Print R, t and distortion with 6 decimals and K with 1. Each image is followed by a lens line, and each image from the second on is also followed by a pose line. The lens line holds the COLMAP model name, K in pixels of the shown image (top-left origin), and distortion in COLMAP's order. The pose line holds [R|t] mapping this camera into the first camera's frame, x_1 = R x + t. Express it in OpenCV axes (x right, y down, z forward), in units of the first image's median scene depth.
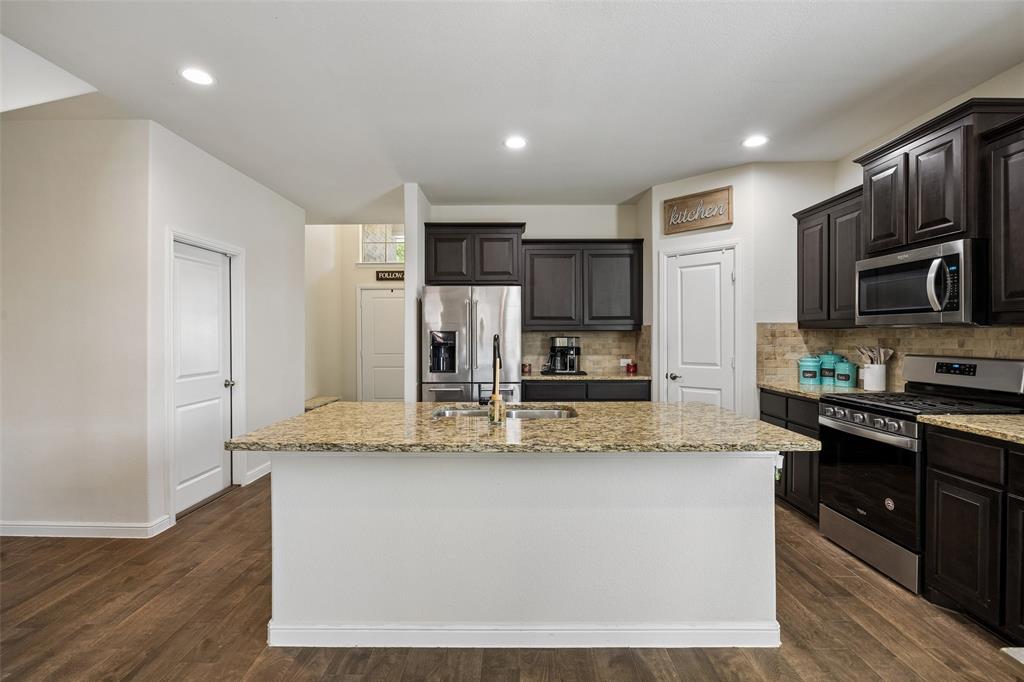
lens RADIAL K [[476.2, 0, 500.5], [0, 476.2, 338.8], [0, 0, 1]] dist [-0.015985, 0.001353]
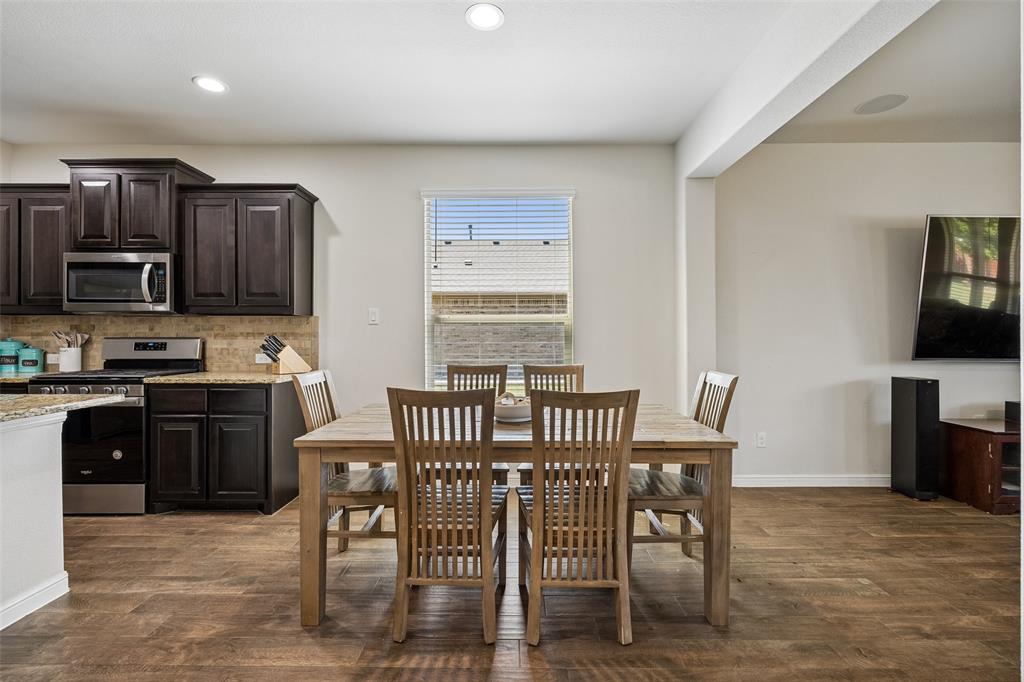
lens RADIAL K [[461.9, 0, 518.5], [0, 461.9, 338.3], [0, 0, 1]] dist [0.004240, -0.000194]
pose [[-0.028226, 0.001002, 0.999601, -0.312182], [0.005961, 0.999982, -0.000834, 0.037443], [-0.999584, 0.005936, -0.028232, -0.019793]]
